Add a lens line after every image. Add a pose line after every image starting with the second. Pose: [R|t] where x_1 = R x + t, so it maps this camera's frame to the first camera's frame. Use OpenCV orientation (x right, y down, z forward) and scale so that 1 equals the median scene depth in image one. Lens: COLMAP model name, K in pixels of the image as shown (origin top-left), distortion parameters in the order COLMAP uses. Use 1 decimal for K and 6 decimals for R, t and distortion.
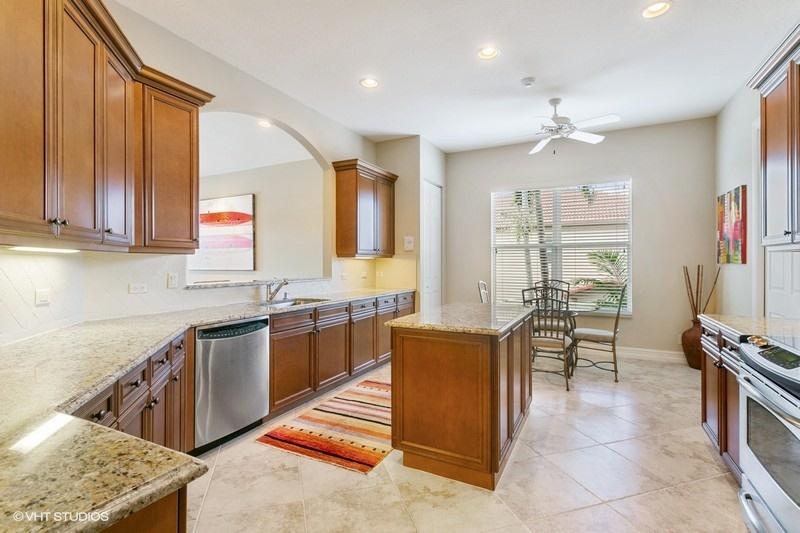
lens RADIAL K [[378.5, 0, 401.9], [0, 378.5, 262.2], [0, 0, 1]] dist [0.000022, 0.000141]
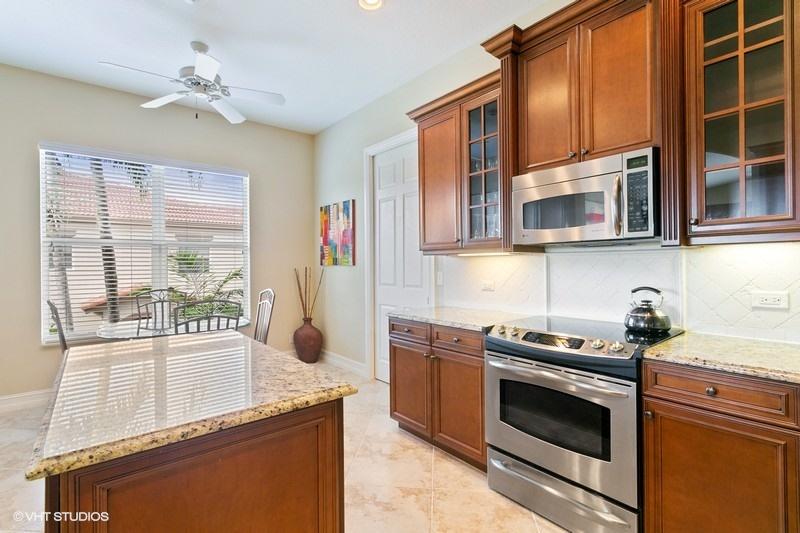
lens RADIAL K [[378.5, 0, 399.7], [0, 378.5, 264.7], [0, 0, 1]] dist [0.000022, 0.000141]
pose [[0.408444, -0.004452, 0.912773, -0.113131], [0.005976, 0.999980, 0.002203, -0.000104], [-0.912764, 0.004555, 0.408462, 0.345335]]
